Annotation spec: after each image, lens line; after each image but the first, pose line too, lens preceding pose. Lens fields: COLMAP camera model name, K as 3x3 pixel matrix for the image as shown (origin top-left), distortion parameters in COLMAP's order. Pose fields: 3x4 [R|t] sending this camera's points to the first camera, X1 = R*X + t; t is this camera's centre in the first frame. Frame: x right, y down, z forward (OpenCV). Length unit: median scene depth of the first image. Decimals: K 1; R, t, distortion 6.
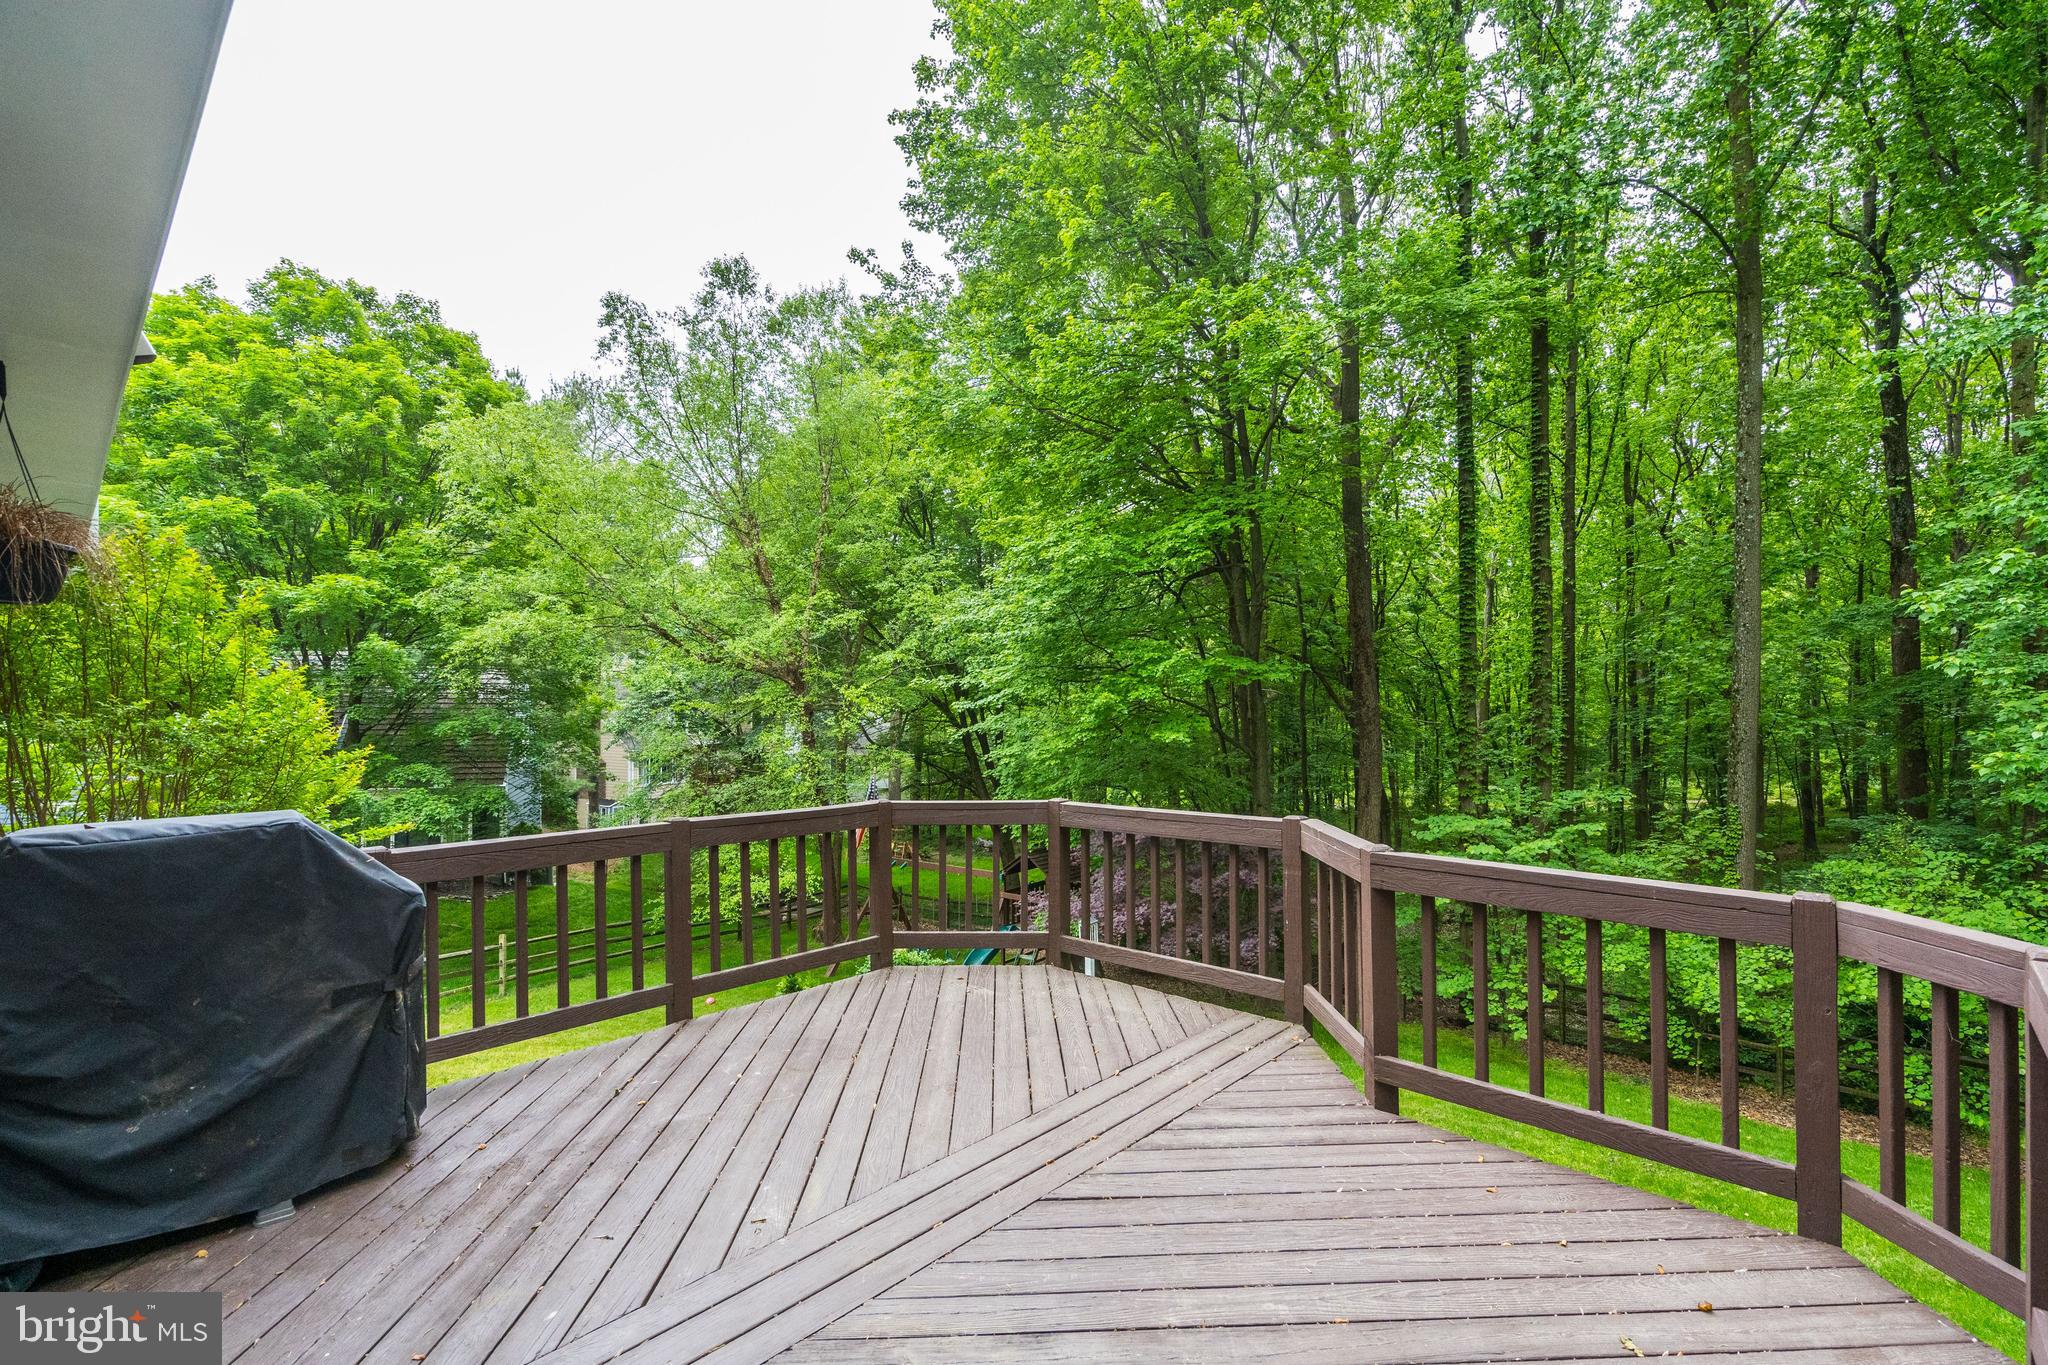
lens RADIAL K [[913.9, 0, 1025.3], [0, 913.9, 693.3], [0, 0, 1]] dist [-0.009446, 0.000205]
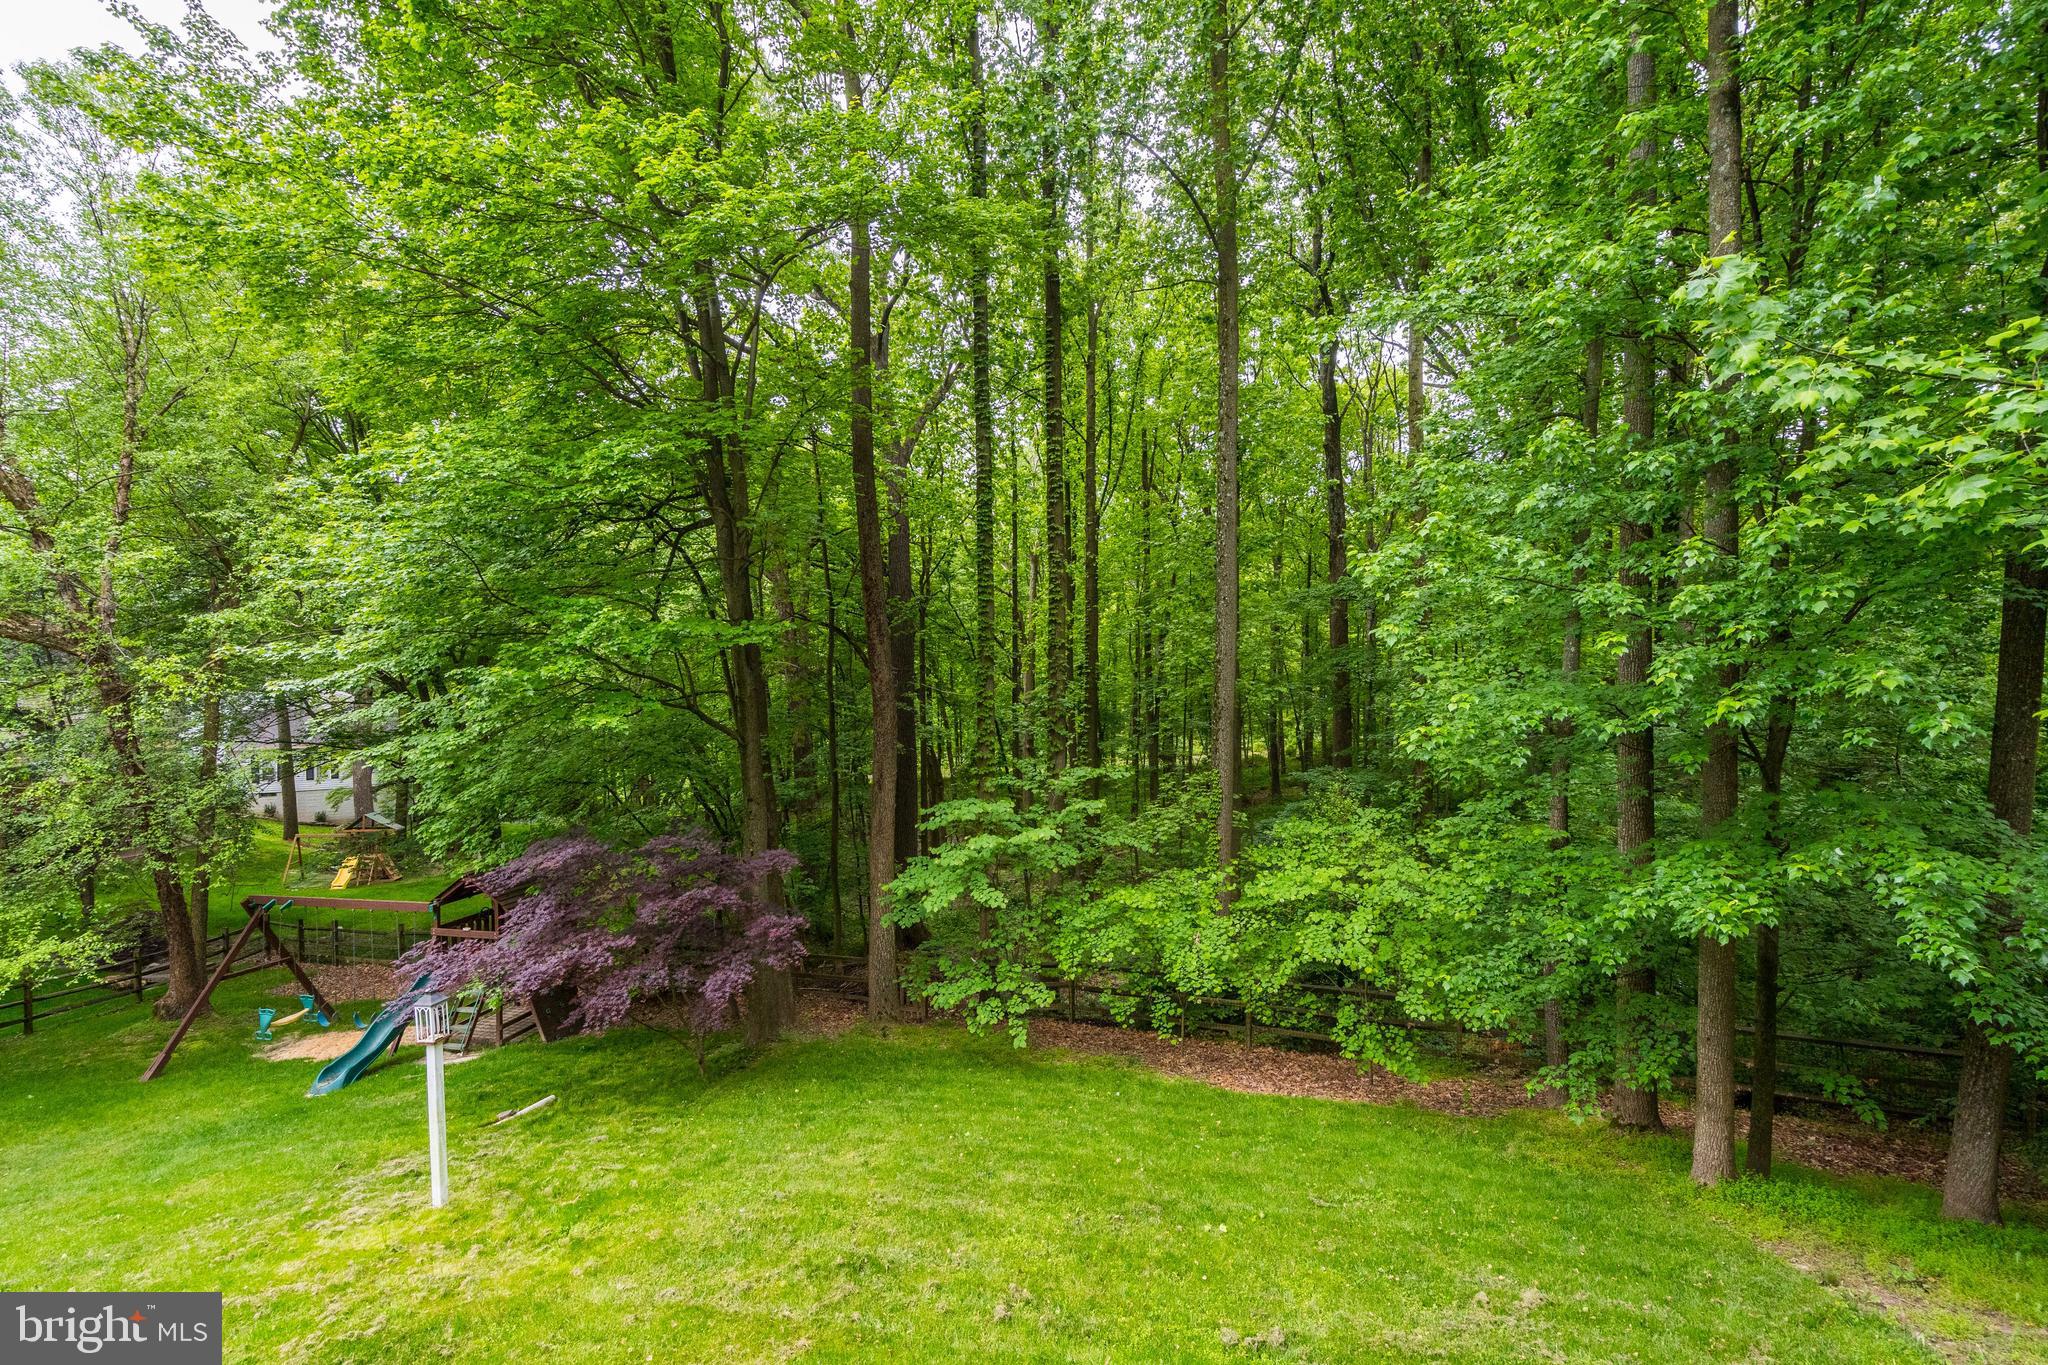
lens RADIAL K [[935.6, 0, 1023.6], [0, 935.6, 694.4], [0, 0, 1]] dist [-0.042651, 0.021581]
pose [[0.901460, -0.017967, 0.432490, 0.075413], [0.004160, 0.999452, 0.032849, -0.001096], [-0.432843, -0.027813, 0.901040, 0.082696]]
